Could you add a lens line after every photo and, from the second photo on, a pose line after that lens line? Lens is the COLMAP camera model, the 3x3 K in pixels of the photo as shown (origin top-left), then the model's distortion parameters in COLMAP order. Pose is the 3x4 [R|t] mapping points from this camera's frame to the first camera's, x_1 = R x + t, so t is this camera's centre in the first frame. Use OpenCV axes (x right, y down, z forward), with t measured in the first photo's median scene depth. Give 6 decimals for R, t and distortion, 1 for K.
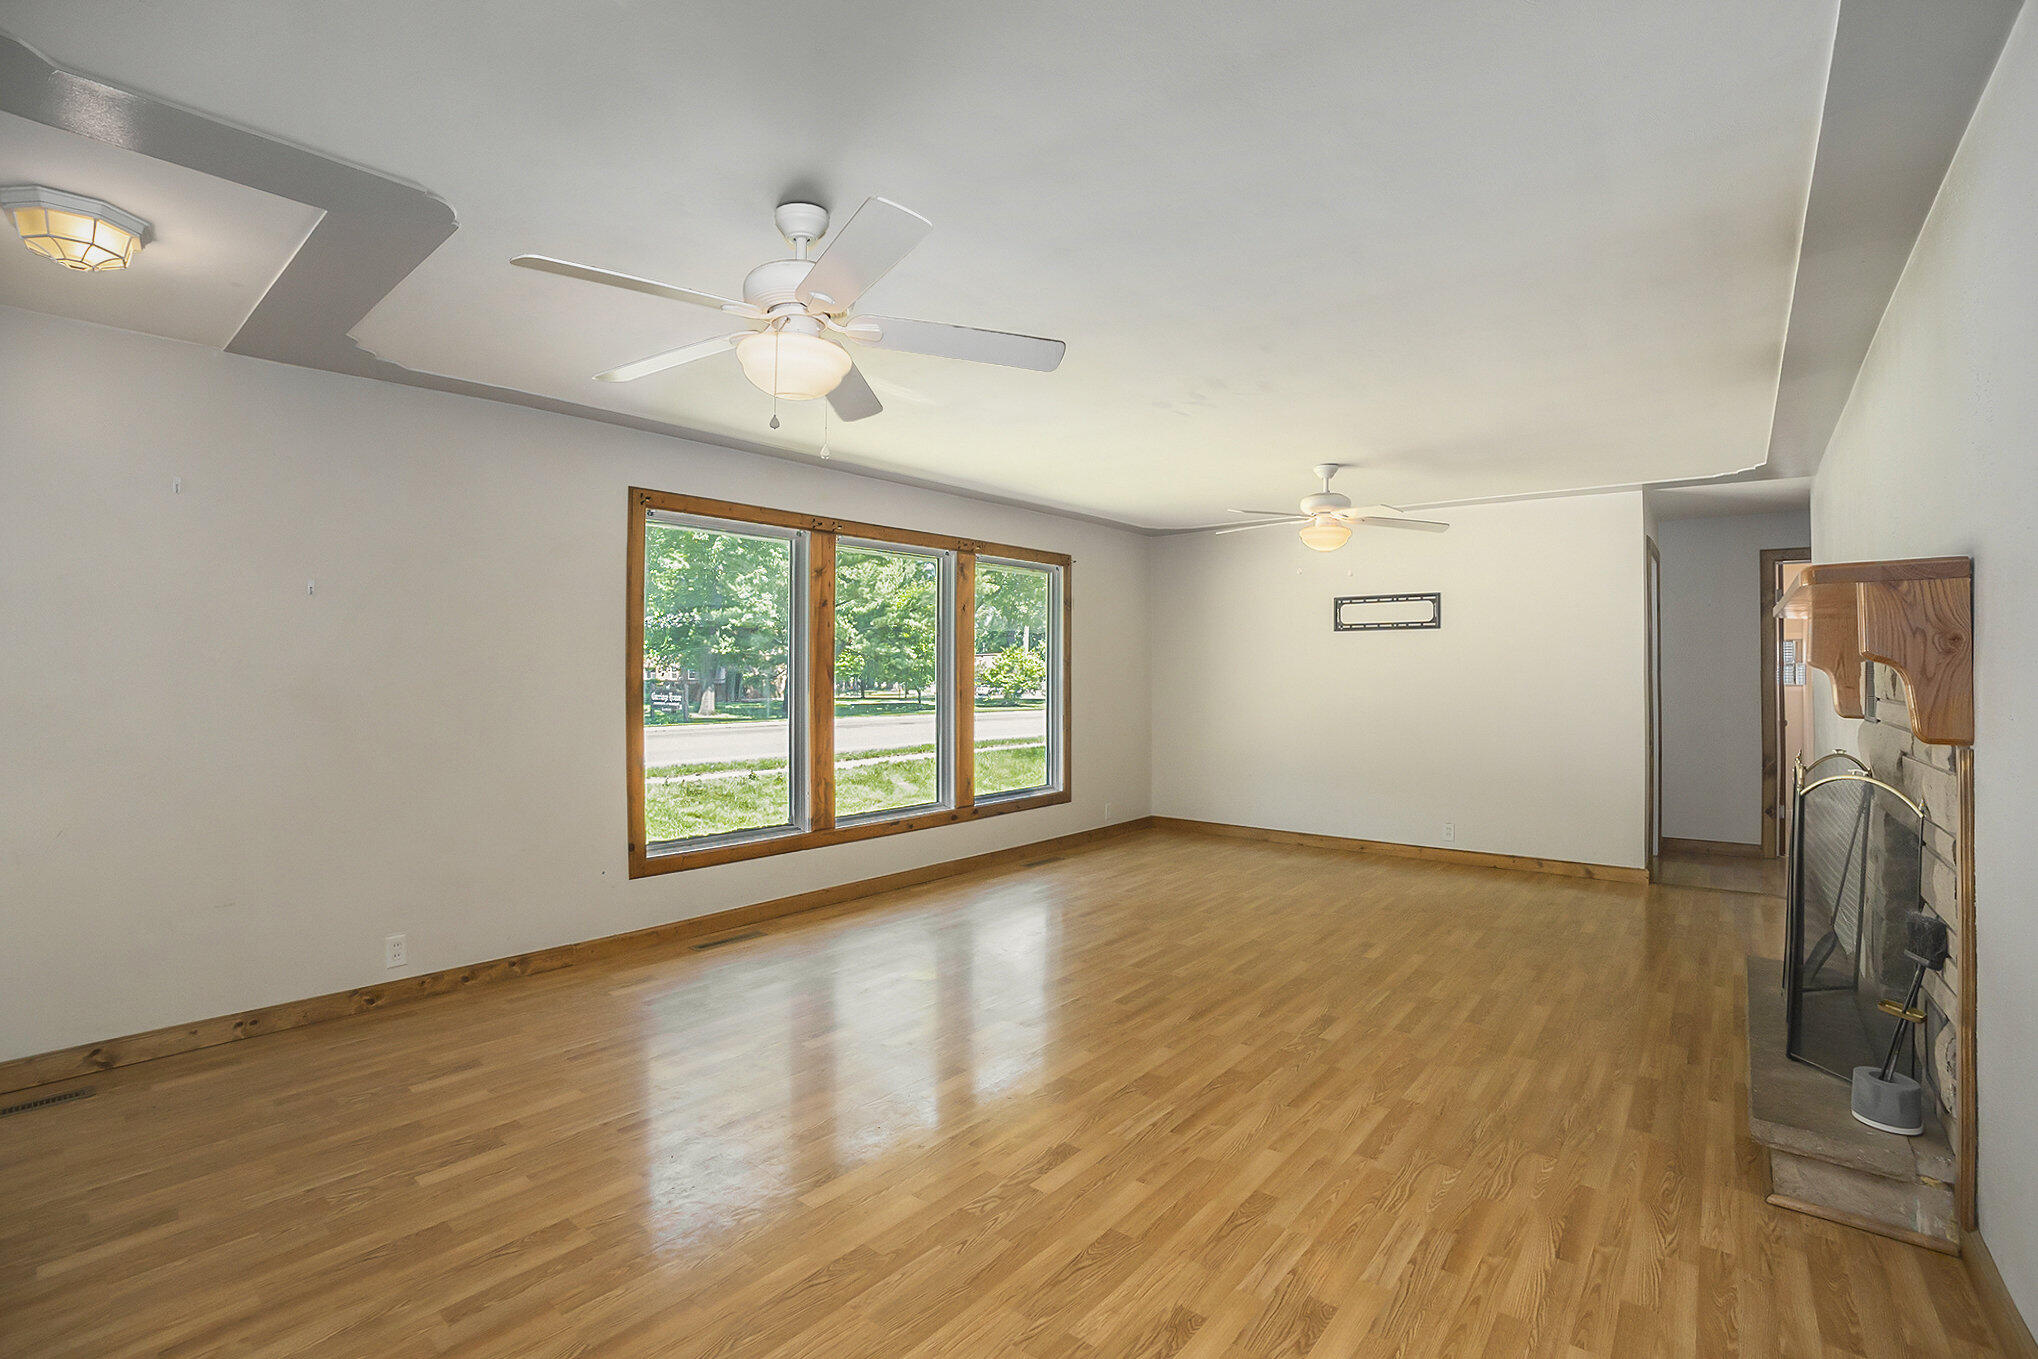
lens RADIAL K [[948.3, 0, 995.5], [0, 948.3, 675.7], [0, 0, 1]] dist [-0.074143, 0.000903]
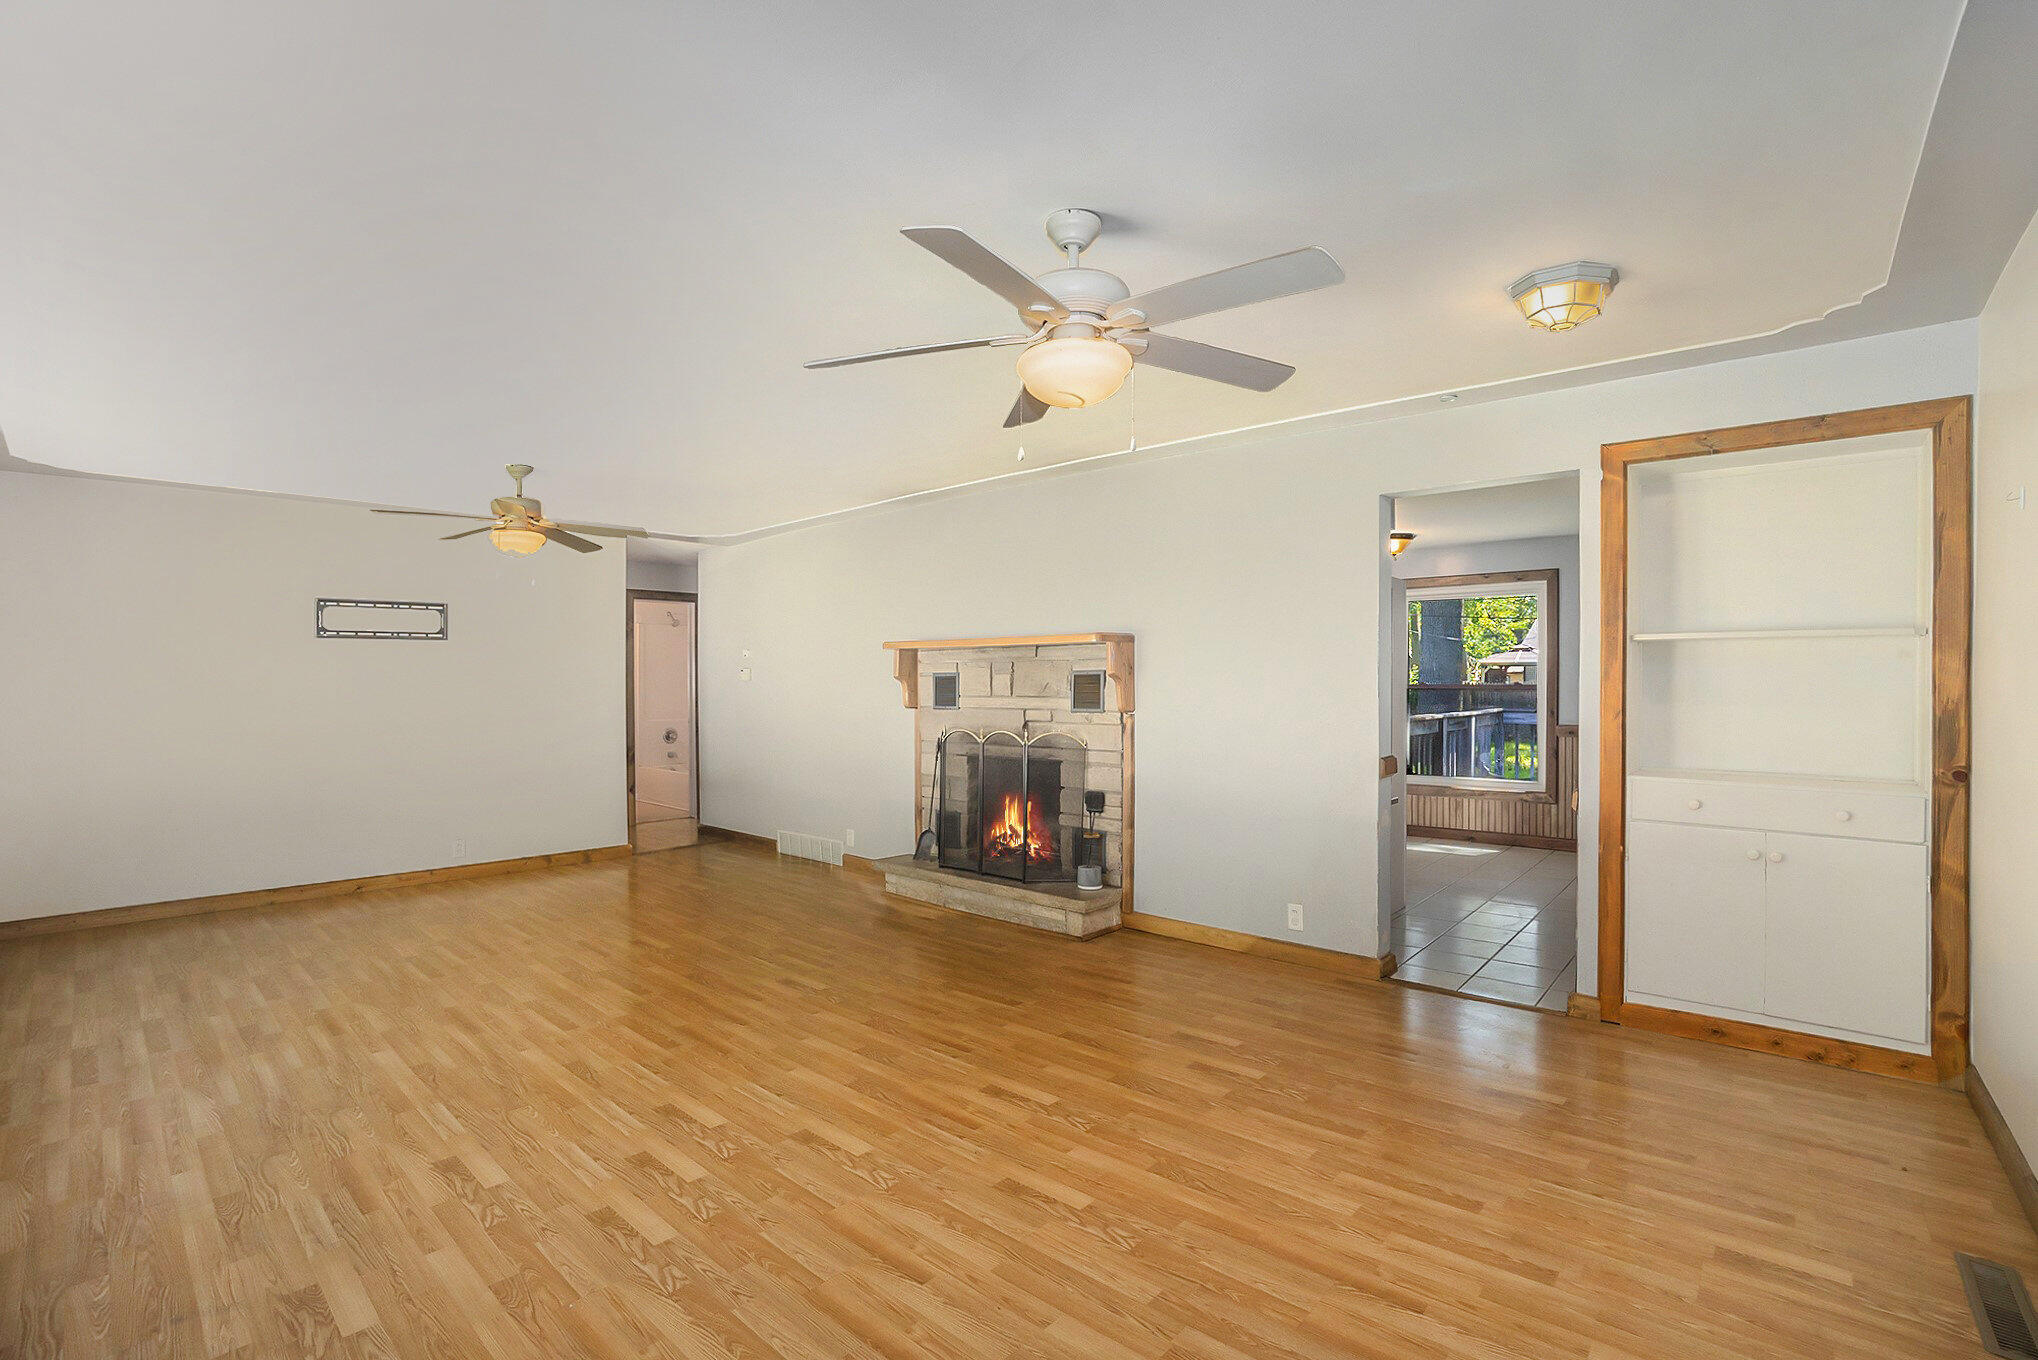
lens RADIAL K [[948.3, 0, 995.5], [0, 948.3, 676.2], [0, 0, 1]] dist [-0.074143, 0.000903]
pose [[0.042912, 0.005880, 0.999062, -0.574546], [0.011089, 0.999918, -0.006362, -0.001299], [-0.999017, 0.011352, 0.042844, 0.488986]]
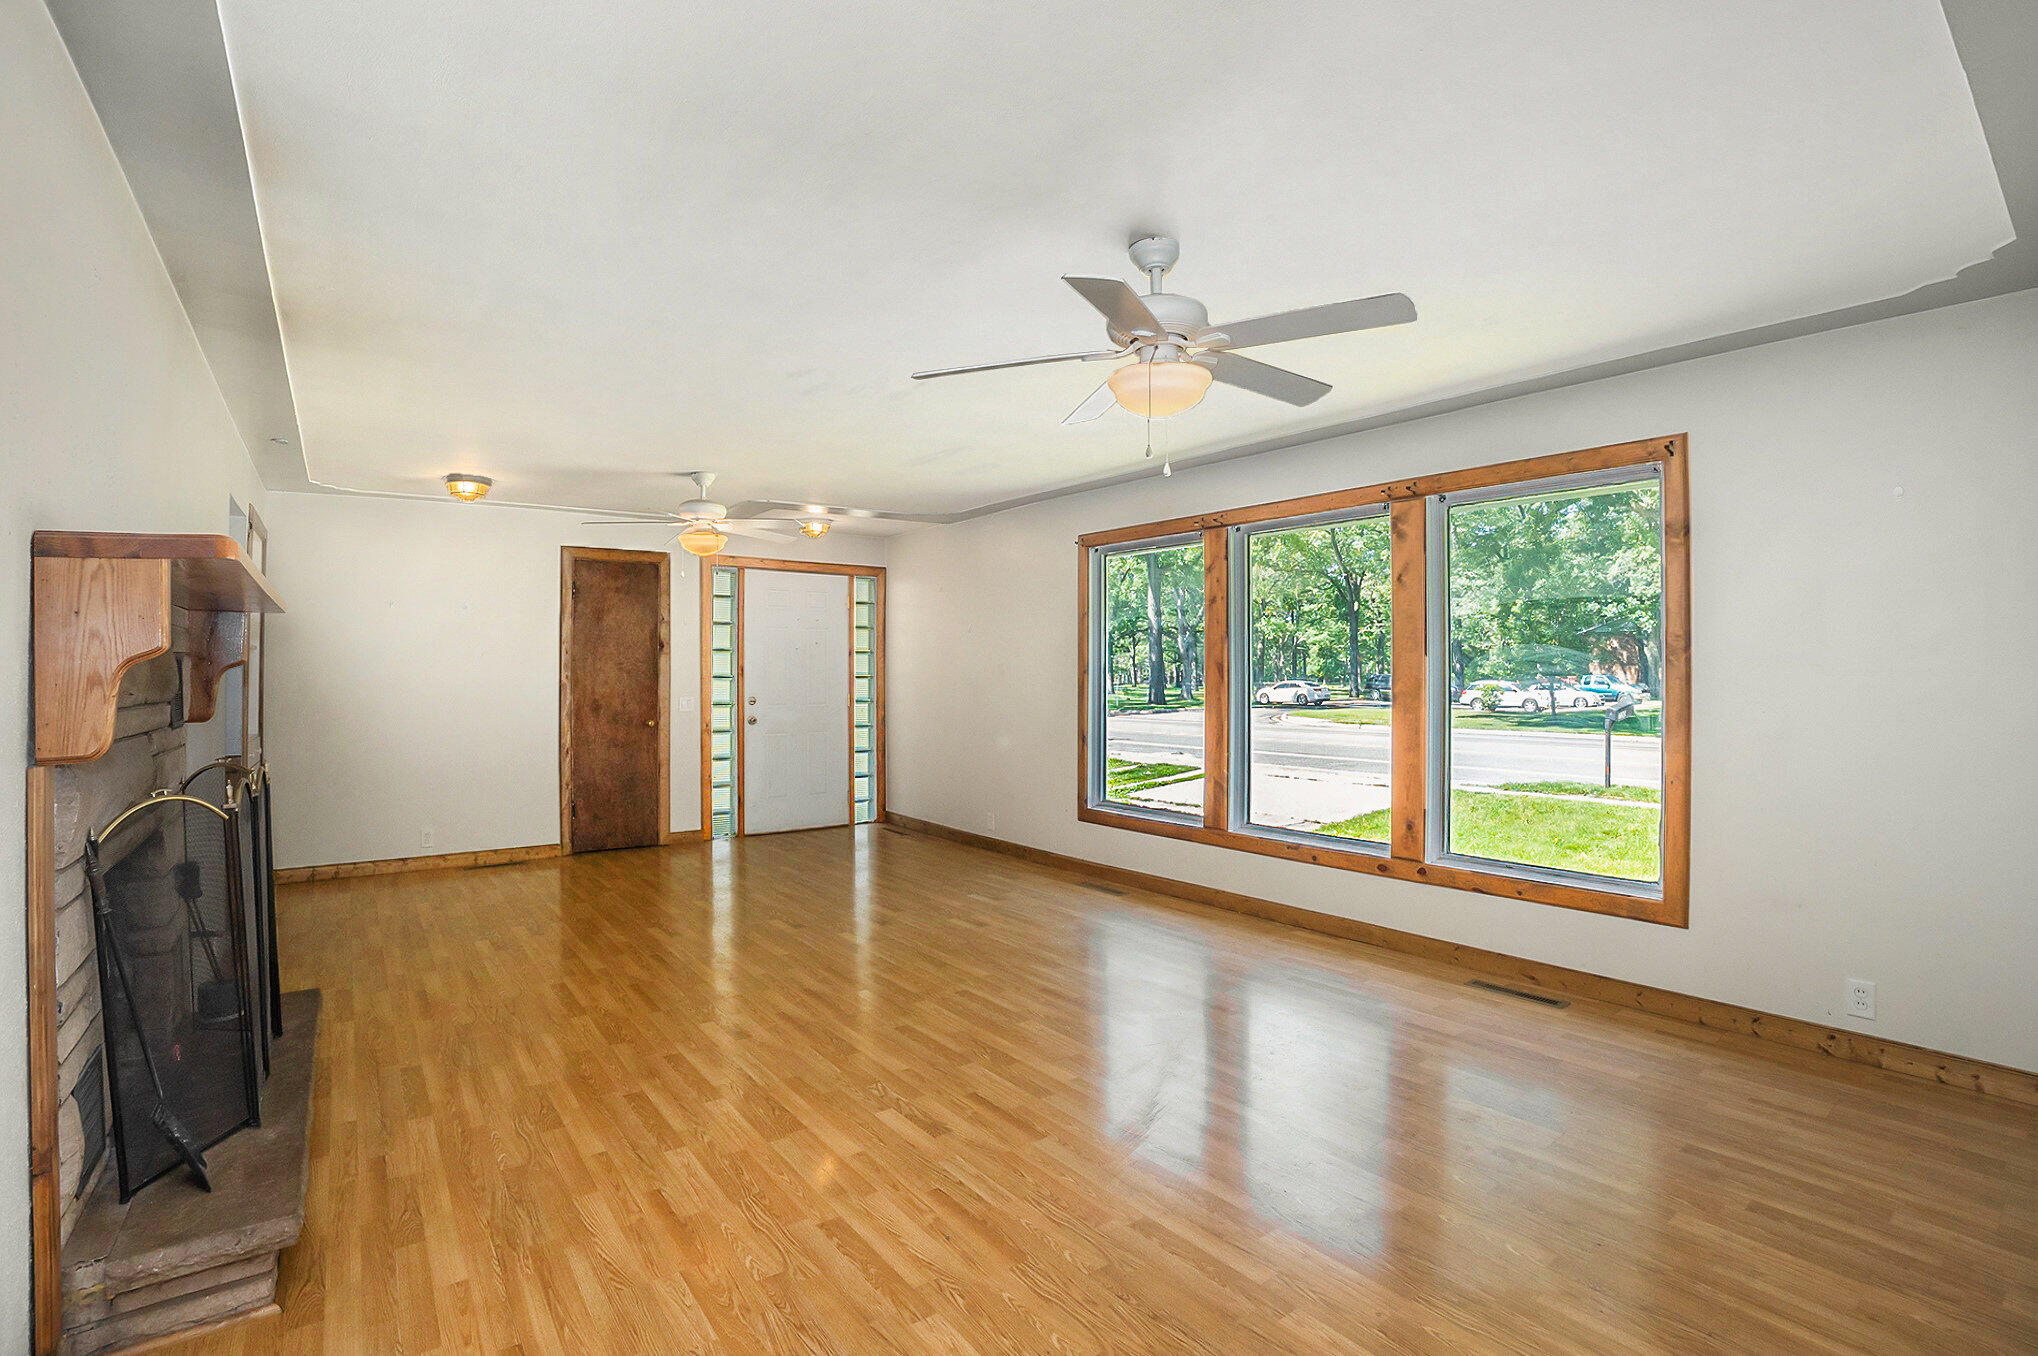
lens RADIAL K [[948.3, 0, 995.5], [0, 948.3, 674.2], [0, 0, 1]] dist [-0.074143, 0.000903]
pose [[-0.219477, 0.002436, -0.975615, 0.872820], [-0.006384, 0.999972, 0.003933, -0.001102], [0.975597, 0.007092, -0.219455, 1.041694]]
